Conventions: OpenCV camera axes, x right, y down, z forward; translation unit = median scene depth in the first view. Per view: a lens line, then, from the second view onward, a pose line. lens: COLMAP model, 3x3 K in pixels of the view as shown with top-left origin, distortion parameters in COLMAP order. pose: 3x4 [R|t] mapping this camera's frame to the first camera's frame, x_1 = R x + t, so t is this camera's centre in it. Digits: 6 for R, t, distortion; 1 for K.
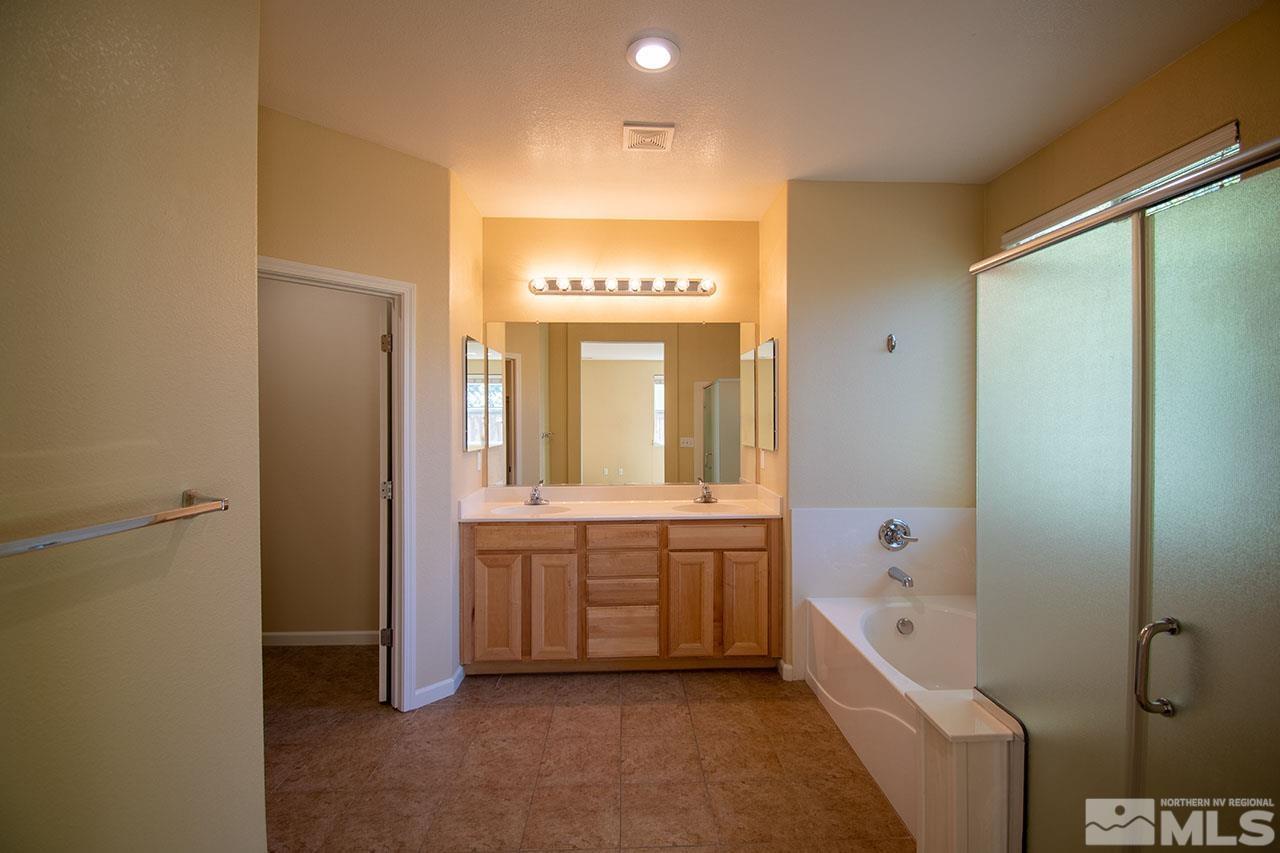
lens RADIAL K [[570.4, 0, 640.5], [0, 570.4, 424.7], [0, 0, 1]] dist [0.004491, -0.002465]
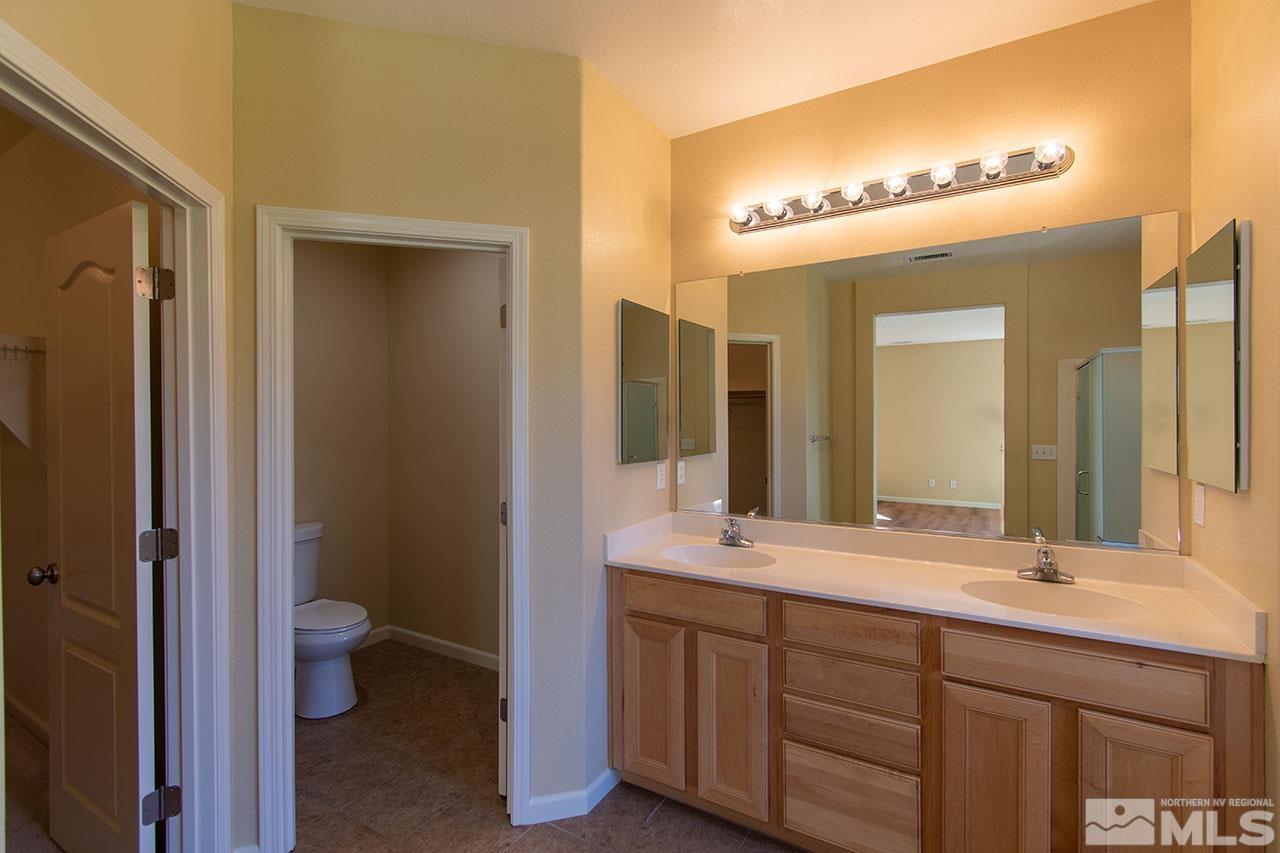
lens RADIAL K [[570.4, 0, 638.4], [0, 570.4, 425.2], [0, 0, 1]] dist [0.004491, -0.002465]
pose [[0.843399, 0.003798, -0.537275, 0.093088], [-0.001883, 0.999990, 0.004114, -0.004152], [0.537285, -0.002458, 0.843397, 0.428427]]
